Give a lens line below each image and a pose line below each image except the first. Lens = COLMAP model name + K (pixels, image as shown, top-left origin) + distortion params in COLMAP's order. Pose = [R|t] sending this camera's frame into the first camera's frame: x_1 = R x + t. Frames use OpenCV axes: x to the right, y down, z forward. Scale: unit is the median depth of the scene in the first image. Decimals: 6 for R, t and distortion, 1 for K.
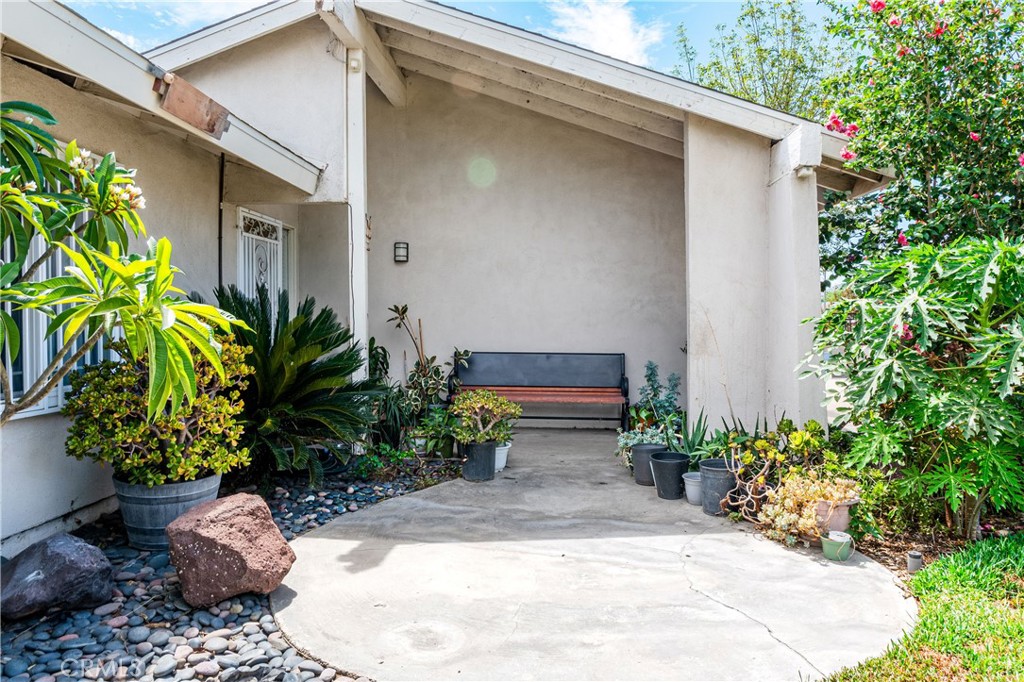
lens RADIAL K [[706.8, 0, 512.0], [0, 706.8, 341.0], [0, 0, 1]] dist [-0.007433, -0.003167]
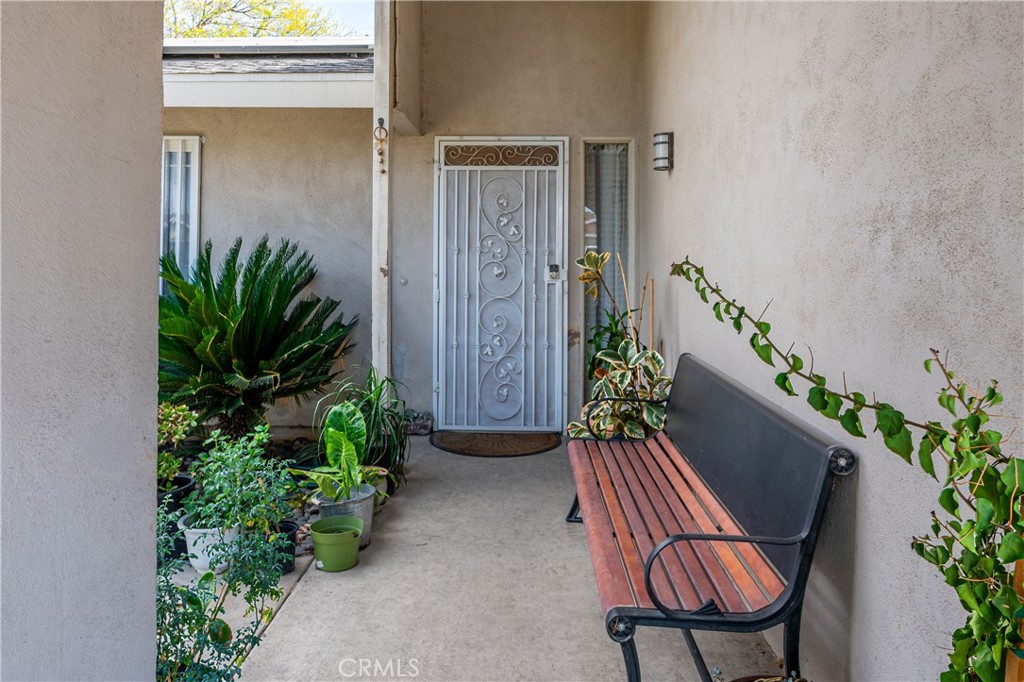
lens RADIAL K [[706.8, 0, 512.0], [0, 706.8, 341.0], [0, 0, 1]] dist [-0.007433, -0.003167]
pose [[0.045373, 0.122776, -0.991397, 0.450755], [-0.034056, 0.992032, 0.121296, -0.055646], [0.998389, 0.028259, 0.049193, 1.041393]]
